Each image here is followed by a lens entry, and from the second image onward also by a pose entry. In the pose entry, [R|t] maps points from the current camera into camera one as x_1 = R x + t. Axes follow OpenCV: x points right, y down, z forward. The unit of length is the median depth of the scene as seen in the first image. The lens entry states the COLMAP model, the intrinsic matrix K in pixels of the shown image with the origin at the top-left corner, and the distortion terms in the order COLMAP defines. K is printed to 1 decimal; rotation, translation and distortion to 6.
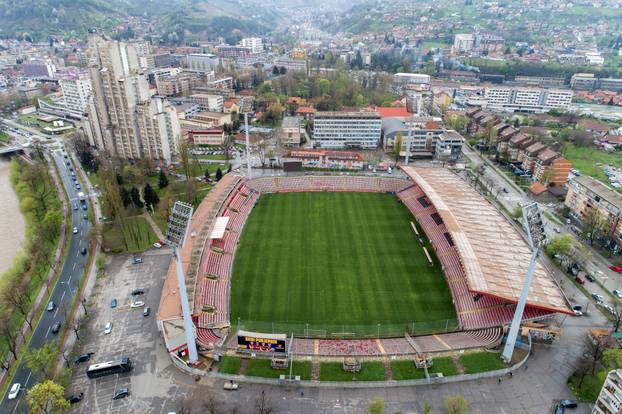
lens RADIAL K [[414.3, 0, 309.4], [0, 414.3, 204.2], [0, 0, 1]] dist [0.024774, 0.003271]
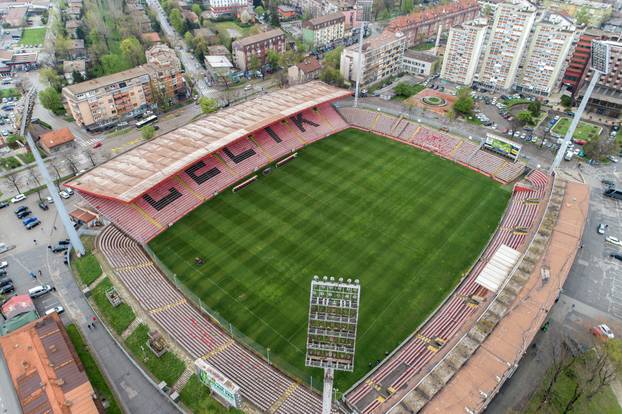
lens RADIAL K [[414.3, 0, 309.4], [0, 414.3, 204.2], [0, 0, 1]] dist [0.024774, 0.003271]
pose [[-0.749177, -0.413028, 0.517825, -0.214894], [0.277862, 0.513692, 0.811735, -0.427501], [-0.601271, 0.752017, -0.270082, 0.947503]]
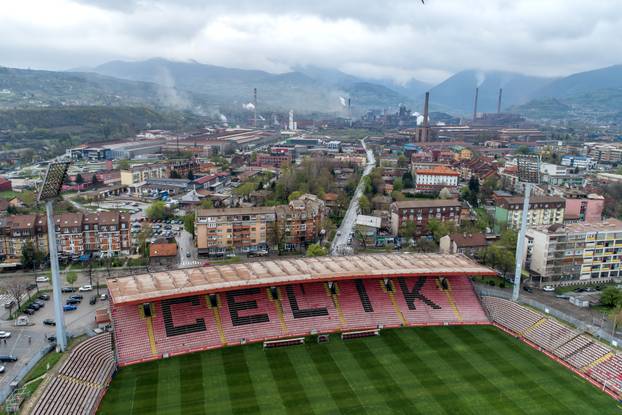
lens RADIAL K [[463.6, 0, 294.4], [0, 463.6, 207.8], [0, 0, 1]] dist [0.025527, 0.000702]
pose [[-0.231589, -0.218664, 0.947920, -0.270049], [0.415020, 0.859080, 0.299565, -0.238734], [-0.879844, 0.462782, -0.108203, 0.785525]]
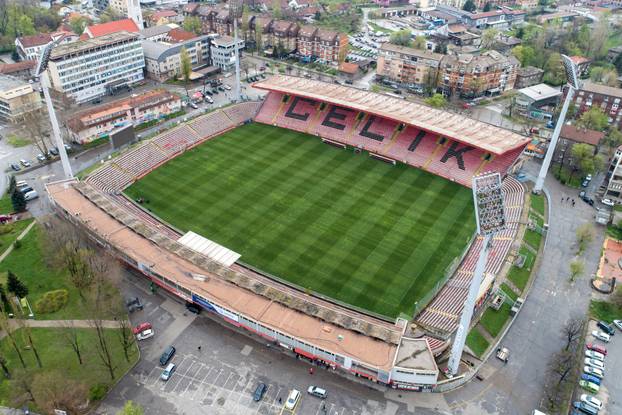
lens RADIAL K [[489.8, 0, 308.0], [0, 489.8, 191.1], [0, 0, 1]] dist [0.022359, 0.007053]
pose [[0.551074, -0.441581, 0.708042, -0.467308], [0.342470, 0.893438, 0.290658, -0.141637], [-0.760941, 0.082309, 0.643579, 0.296259]]
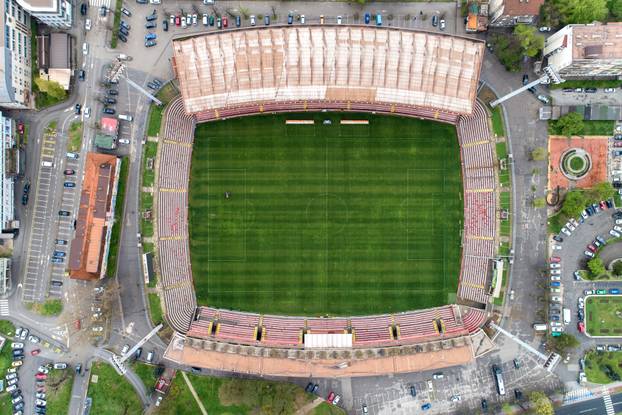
lens RADIAL K [[414.3, 0, 309.4], [0, 414.3, 204.7], [0, 0, 1]] dist [0.024774, 0.003271]
pose [[0.010728, -0.999899, -0.009351, 0.069500], [0.423125, -0.003933, 0.906063, -0.595092], [-0.906008, -0.013677, 0.423040, 0.489213]]
